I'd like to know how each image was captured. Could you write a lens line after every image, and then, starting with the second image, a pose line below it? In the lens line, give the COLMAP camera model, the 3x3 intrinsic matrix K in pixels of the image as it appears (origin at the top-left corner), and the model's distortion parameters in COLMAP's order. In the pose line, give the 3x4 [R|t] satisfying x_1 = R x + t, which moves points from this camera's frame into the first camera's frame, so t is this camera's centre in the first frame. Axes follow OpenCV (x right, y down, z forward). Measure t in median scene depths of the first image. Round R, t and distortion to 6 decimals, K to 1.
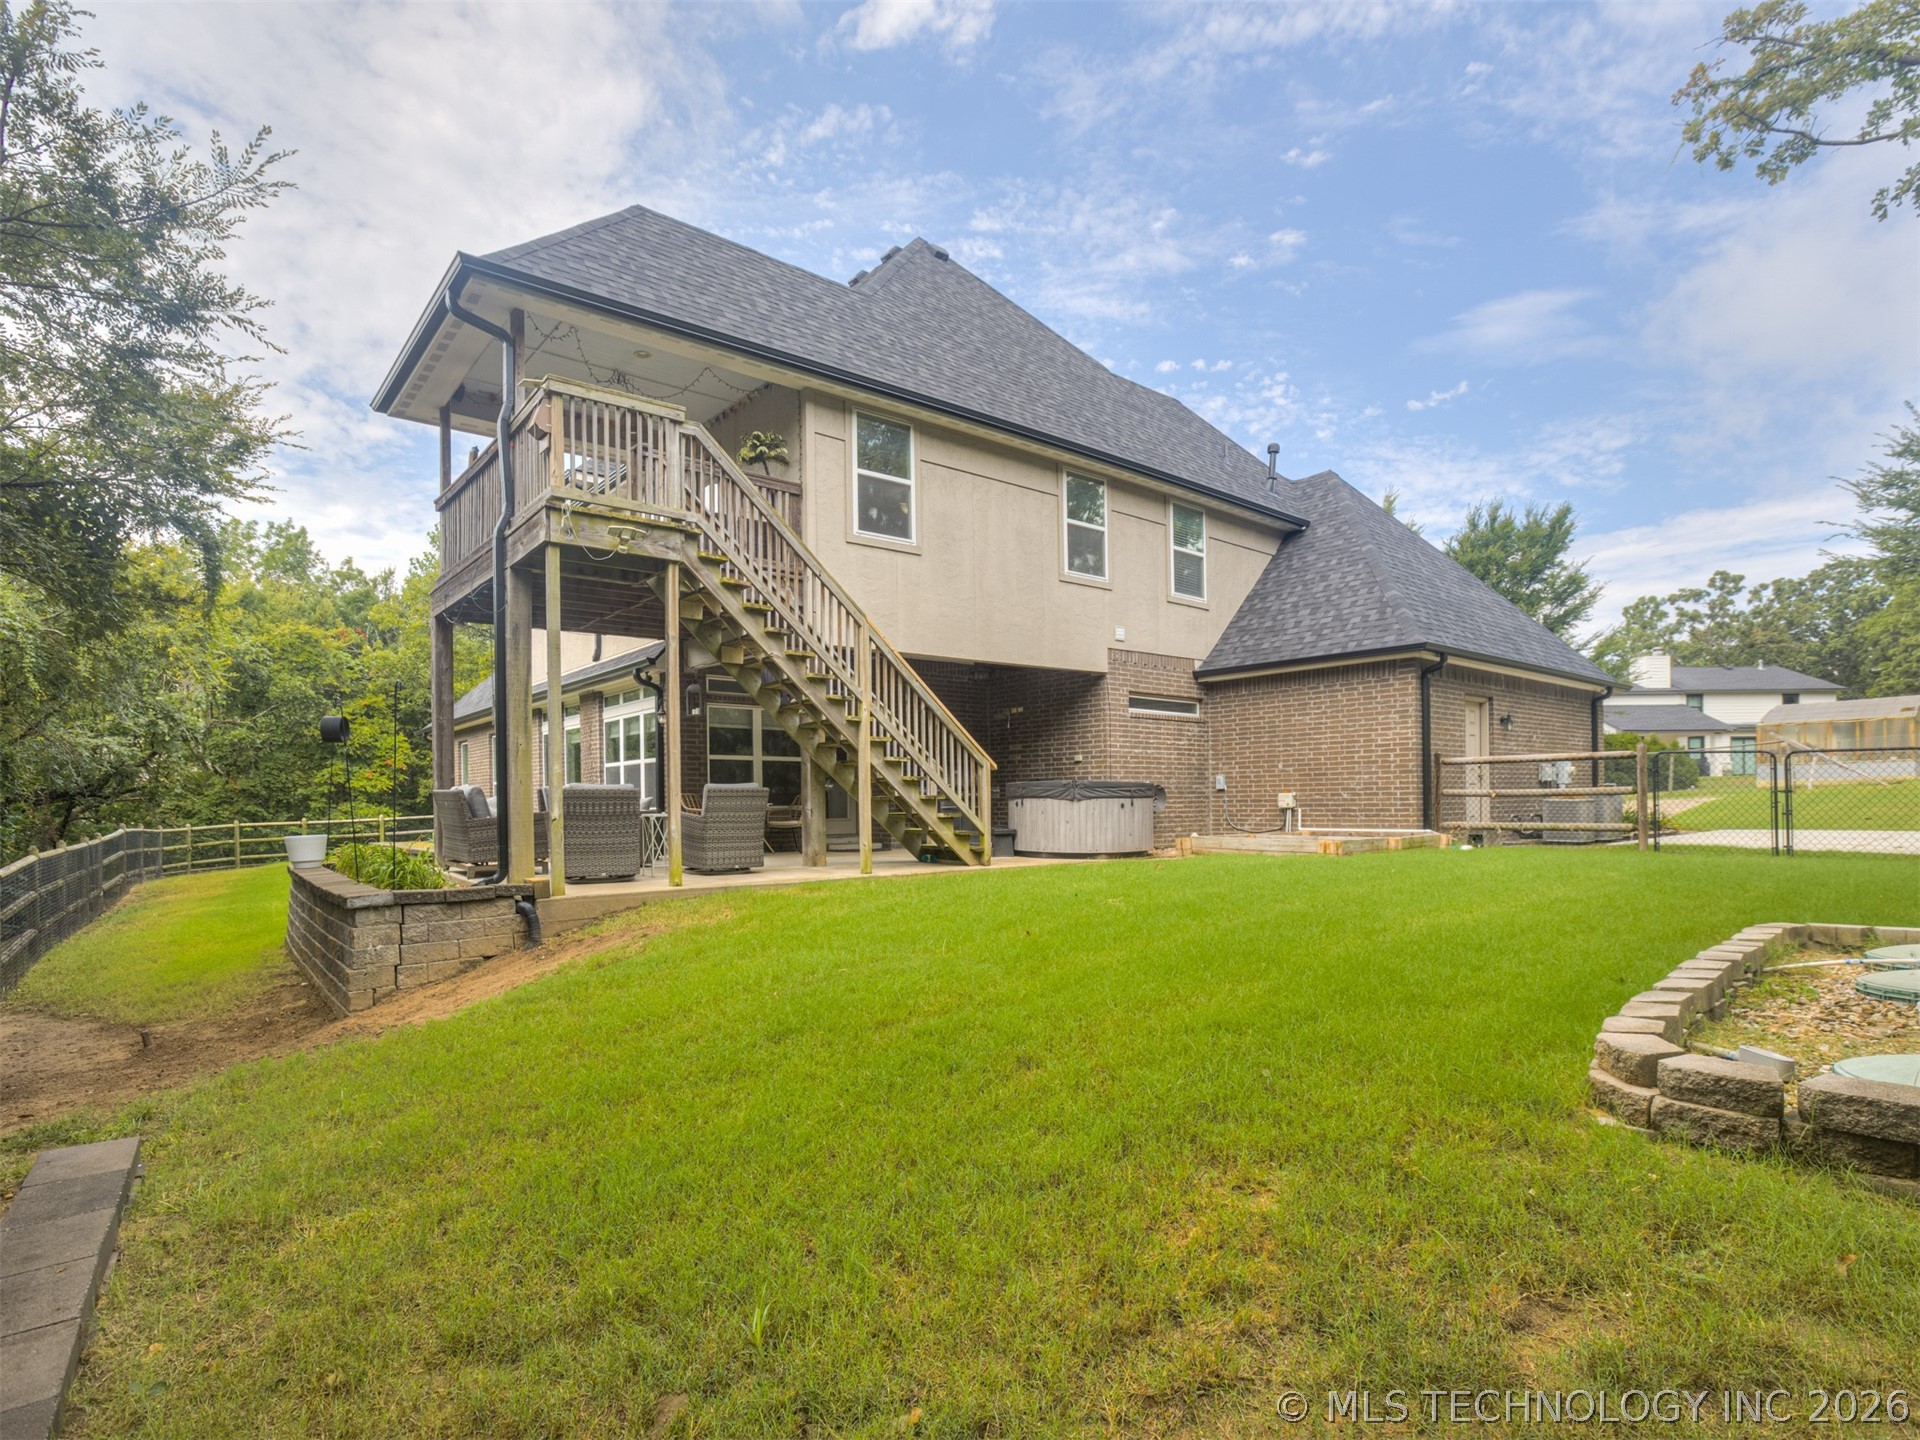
lens RADIAL K [[992.7, 0, 955.6], [0, 992.7, 727.5], [0, 0, 1]] dist [-0.004395, -0.000348]
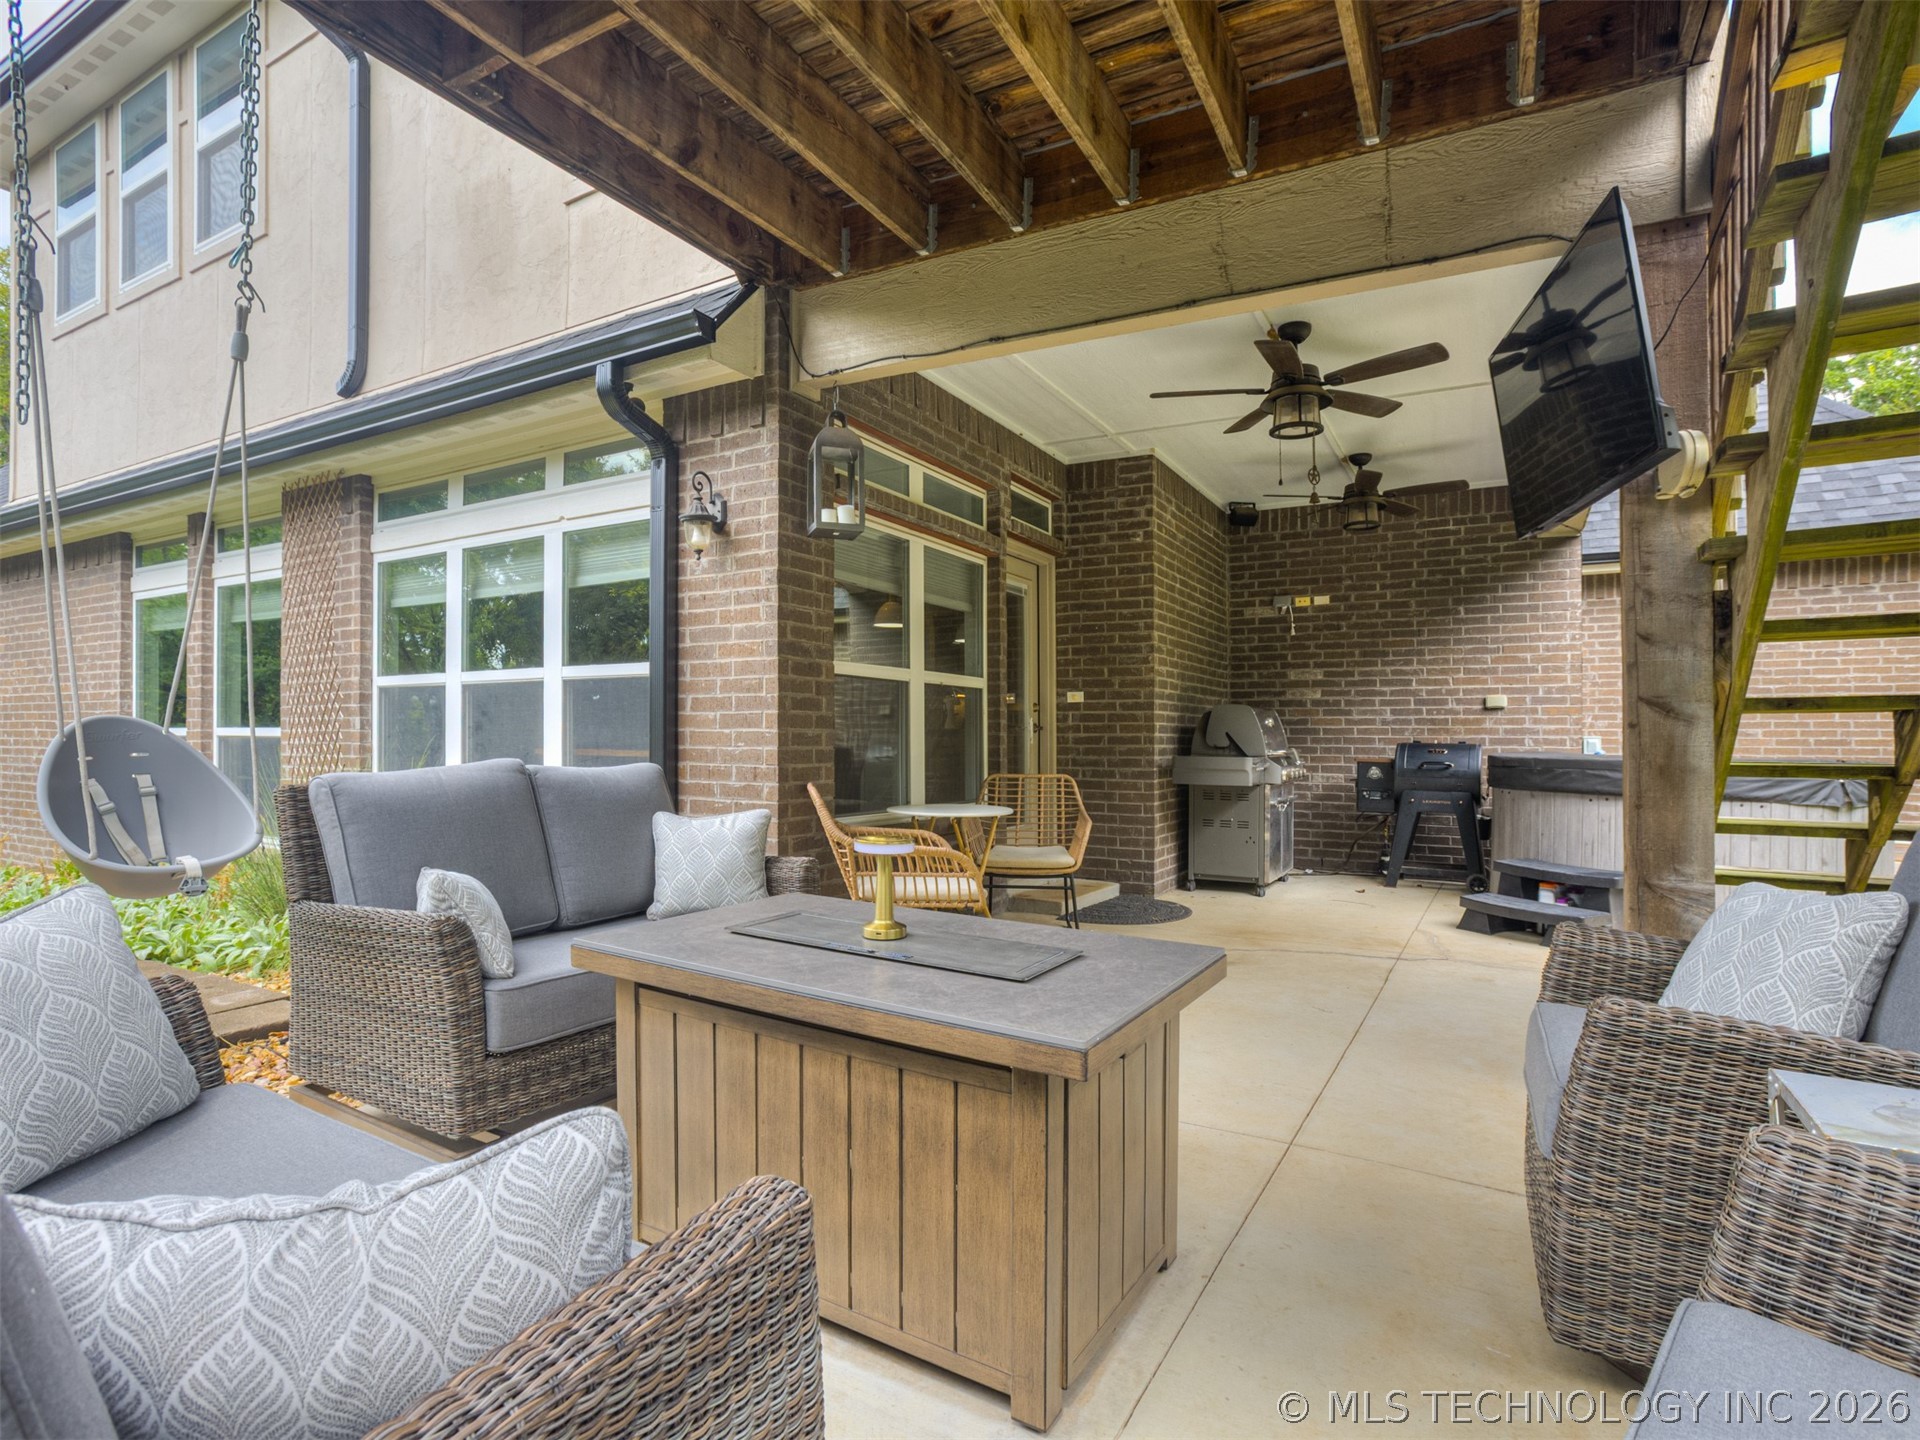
lens RADIAL K [[992.7, 0, 959.1], [0, 992.7, 718.4], [0, 0, 1]] dist [-0.004395, -0.000348]
pose [[0.936784, 0.022527, 0.349182, -0.282123], [-0.040274, 0.998235, 0.043648, 0.027237], [-0.347582, -0.054952, 0.936038, 0.589775]]
